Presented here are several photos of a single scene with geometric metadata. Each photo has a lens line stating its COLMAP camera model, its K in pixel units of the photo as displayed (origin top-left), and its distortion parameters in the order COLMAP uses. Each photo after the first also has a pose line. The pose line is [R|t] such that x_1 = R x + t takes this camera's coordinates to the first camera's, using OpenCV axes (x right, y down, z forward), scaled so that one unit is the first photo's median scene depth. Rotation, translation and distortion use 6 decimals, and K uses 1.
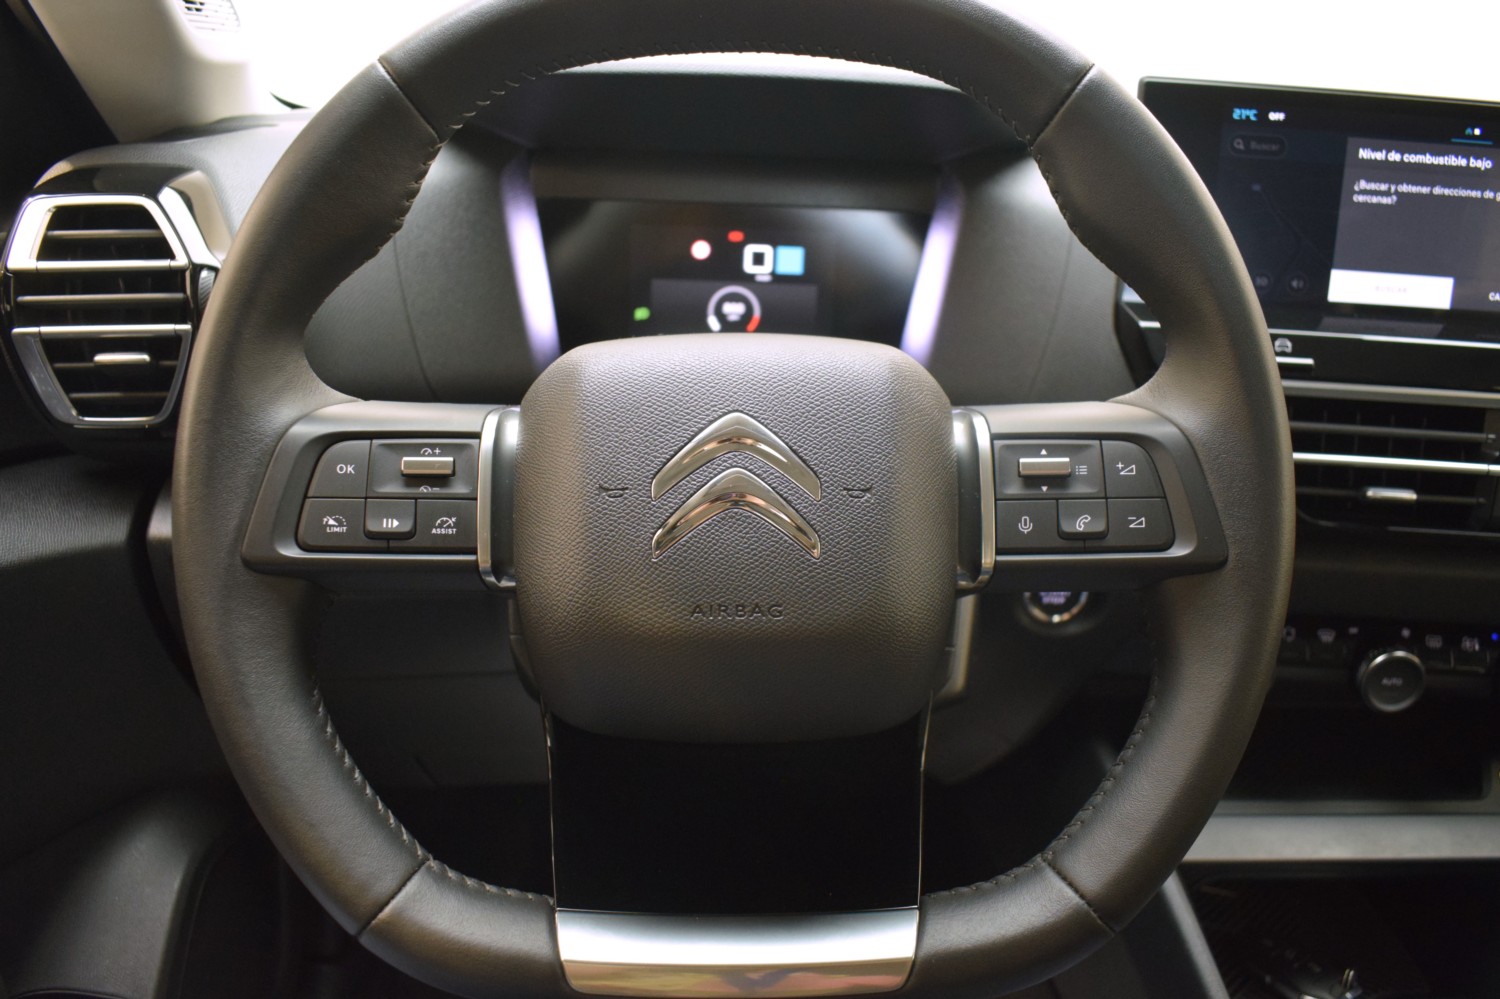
lens RADIAL K [[1190.5, 0, 750.0], [0, 1190.5, 499.5], [0, 0, 1]] dist [-0.105680, 0.003101]
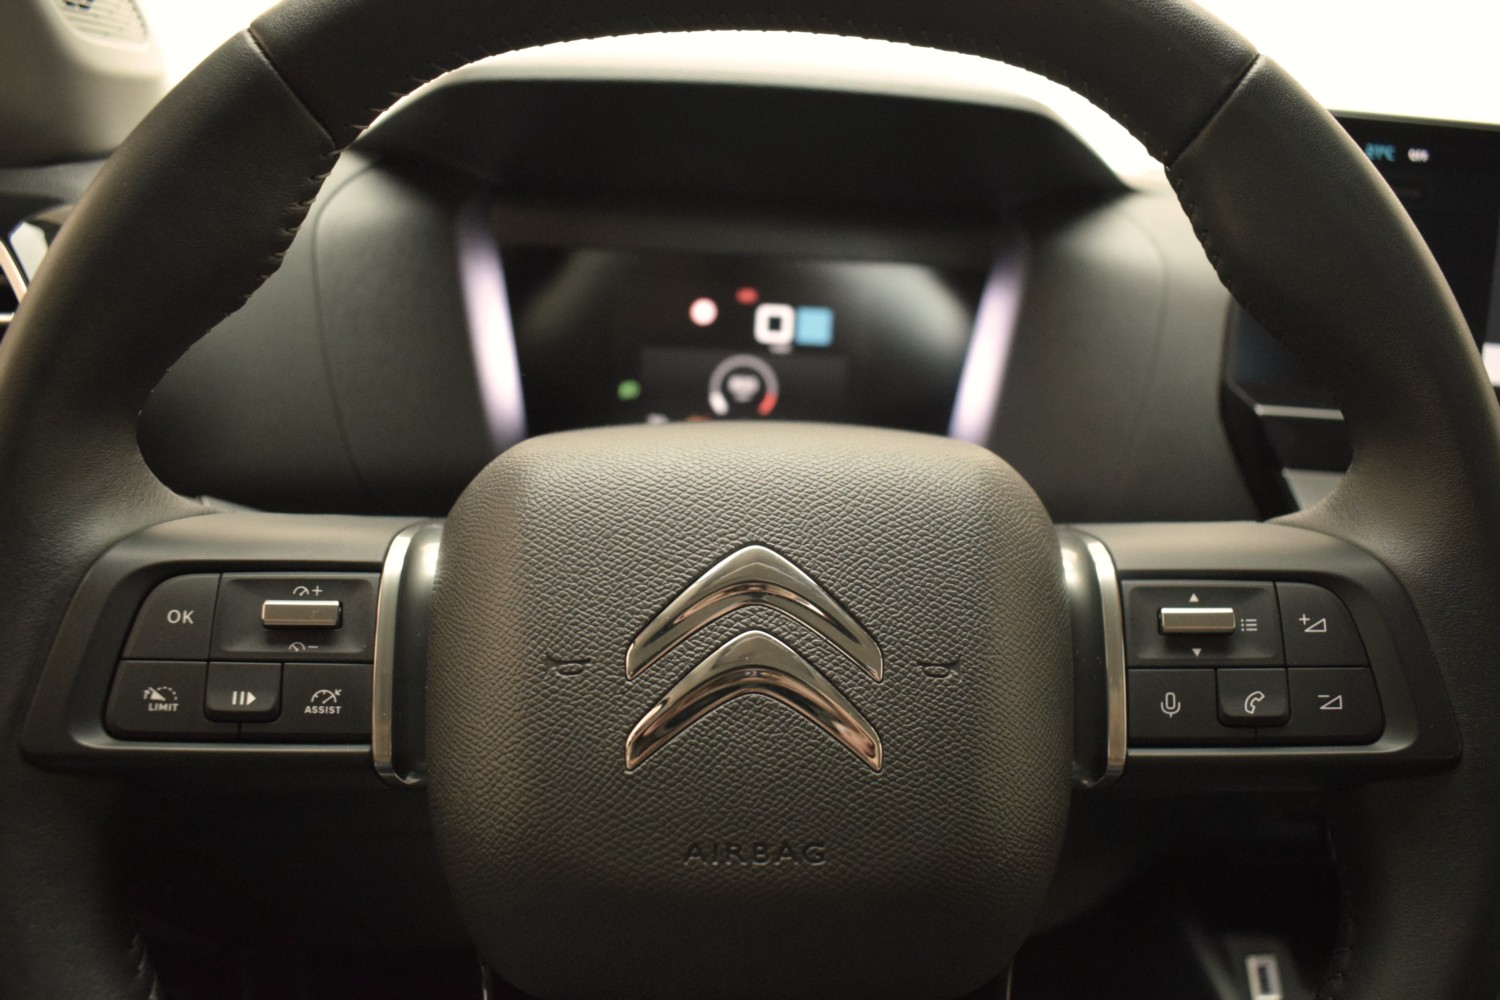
lens RADIAL K [[1179.3, 0, 768.7], [0, 1179.3, 500.0], [0, 0, 1]] dist [-0.108452, 0.000044]
pose [[0.999808, 0.009707, 0.017042, -0.014997], [-0.008696, 0.998254, -0.058418, -0.057153], [-0.017579, 0.058259, 0.998147, 0.325355]]
